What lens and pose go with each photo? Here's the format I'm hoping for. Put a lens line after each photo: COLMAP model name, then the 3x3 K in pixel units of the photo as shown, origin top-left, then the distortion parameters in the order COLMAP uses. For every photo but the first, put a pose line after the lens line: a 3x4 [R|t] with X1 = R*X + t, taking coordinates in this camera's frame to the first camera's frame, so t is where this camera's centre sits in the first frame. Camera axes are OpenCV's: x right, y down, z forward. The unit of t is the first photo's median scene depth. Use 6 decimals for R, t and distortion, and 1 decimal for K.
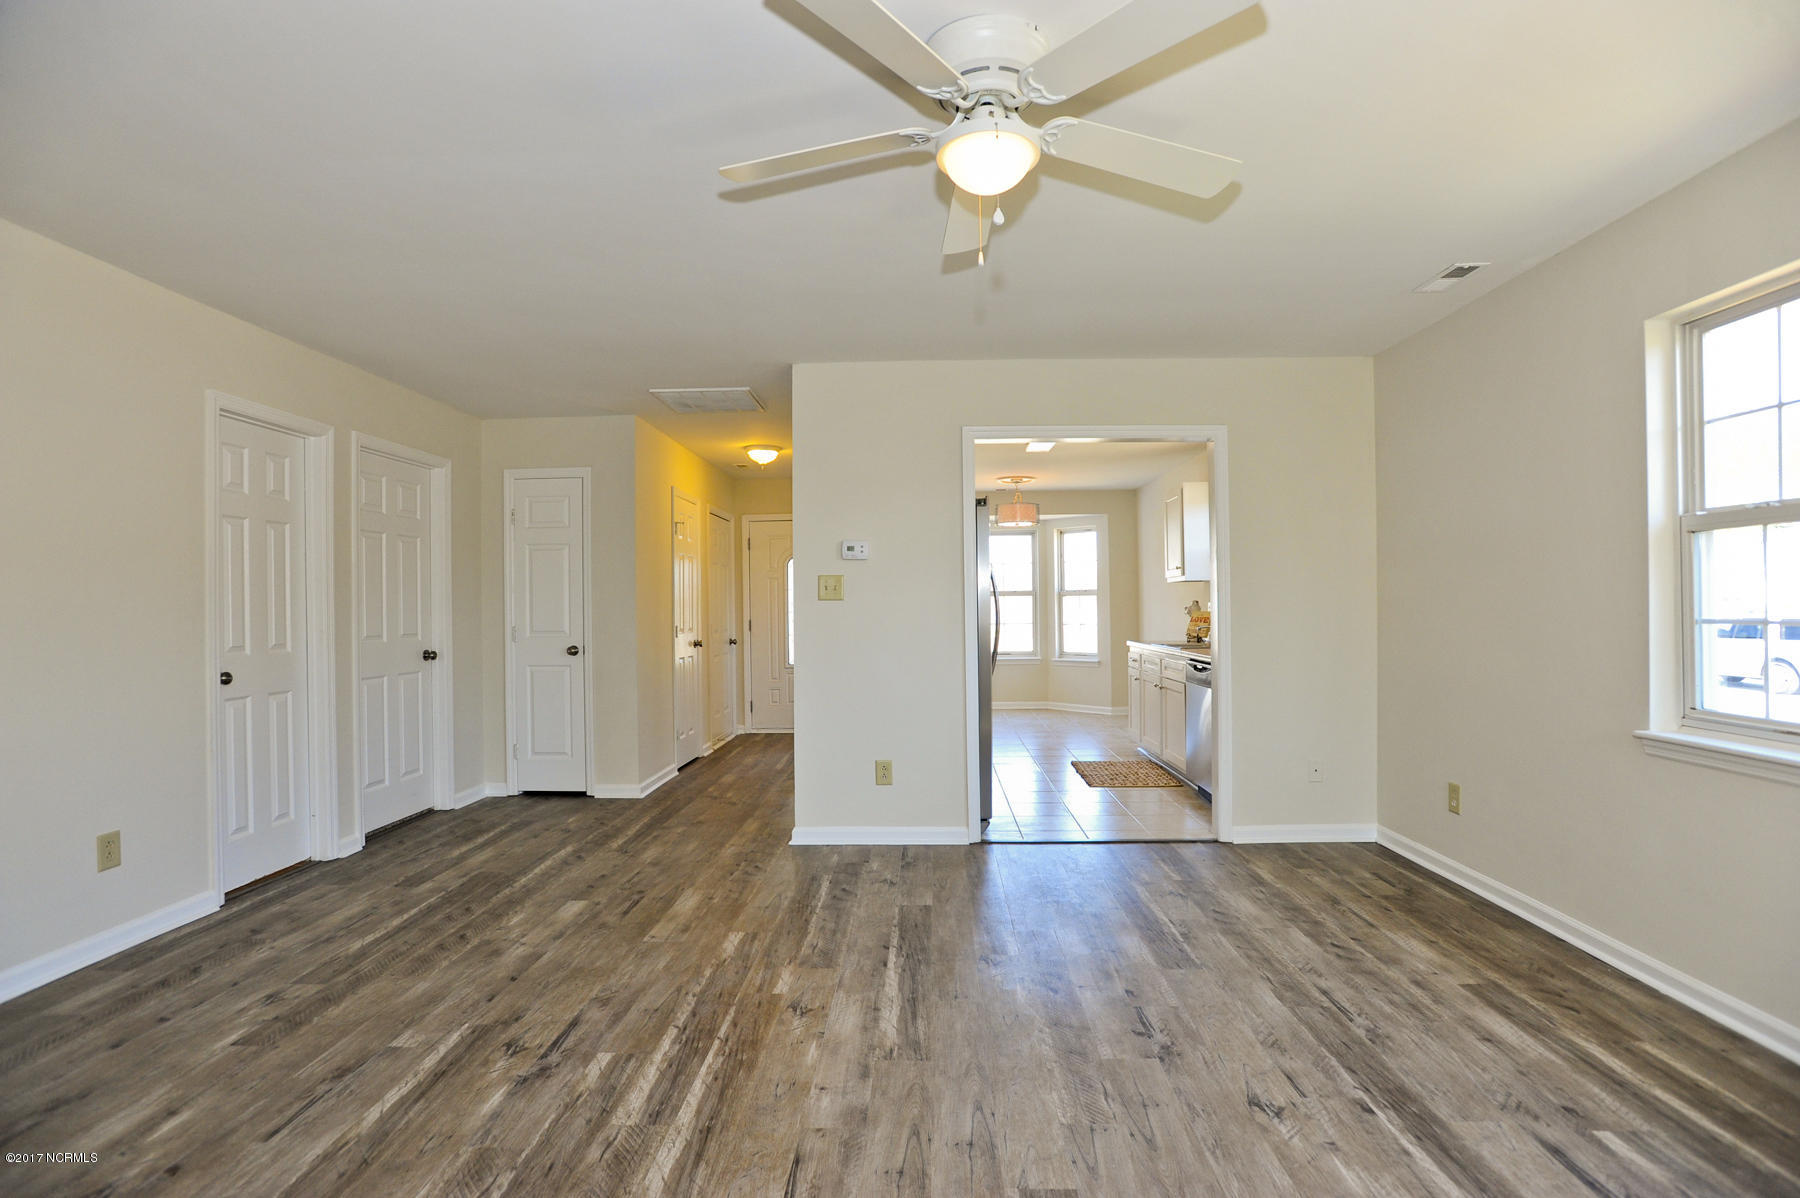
lens RADIAL K [[883.2, 0, 846.6], [0, 883.2, 593.8], [0, 0, 1]] dist [-0.043279, 0.007162]
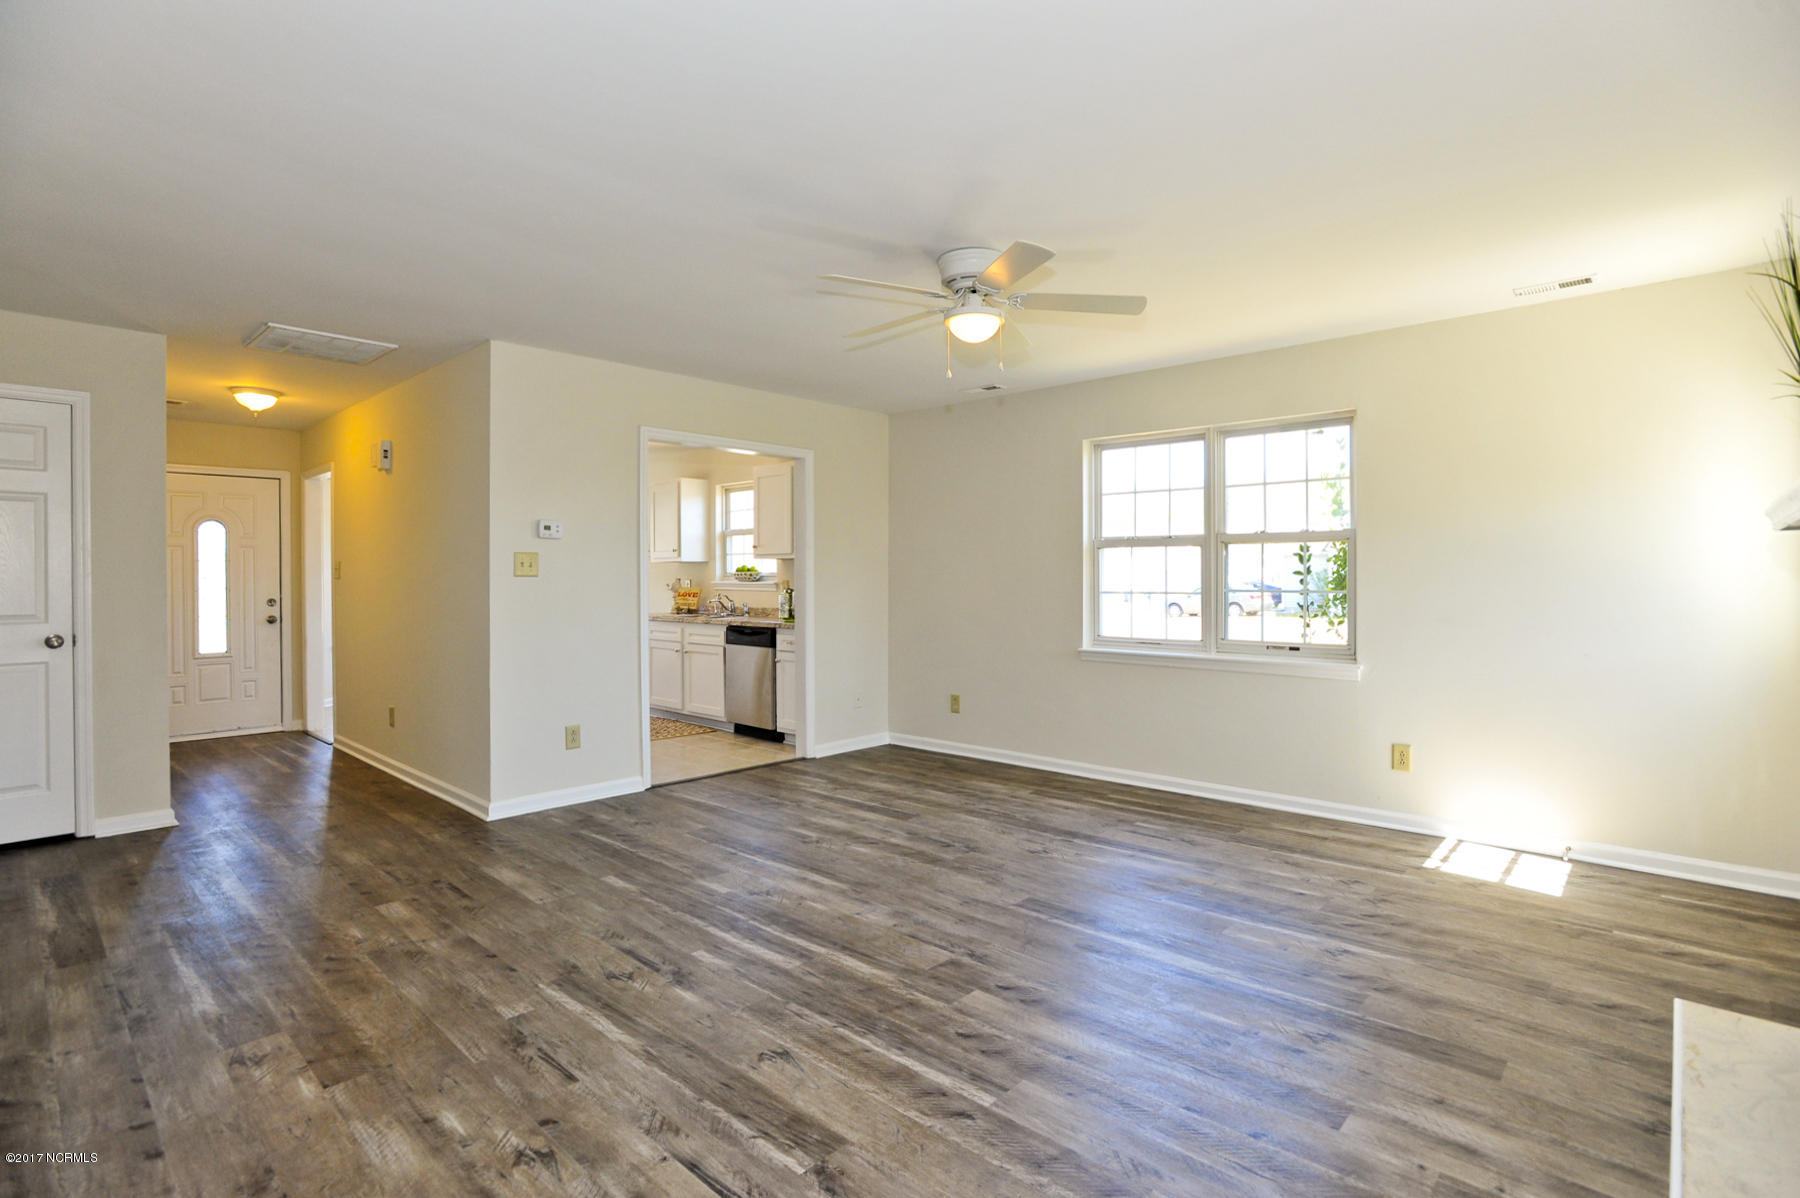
lens RADIAL K [[922.3, 0, 899.1], [0, 922.3, 566.0], [0, 0, 1]] dist [-0.034532, 0.014107]
pose [[0.632828, 0.018805, 0.774064, -1.005870], [-0.014902, 0.999816, -0.012106, 0.001924], [-0.774149, -0.003874, 0.632991, -0.021987]]
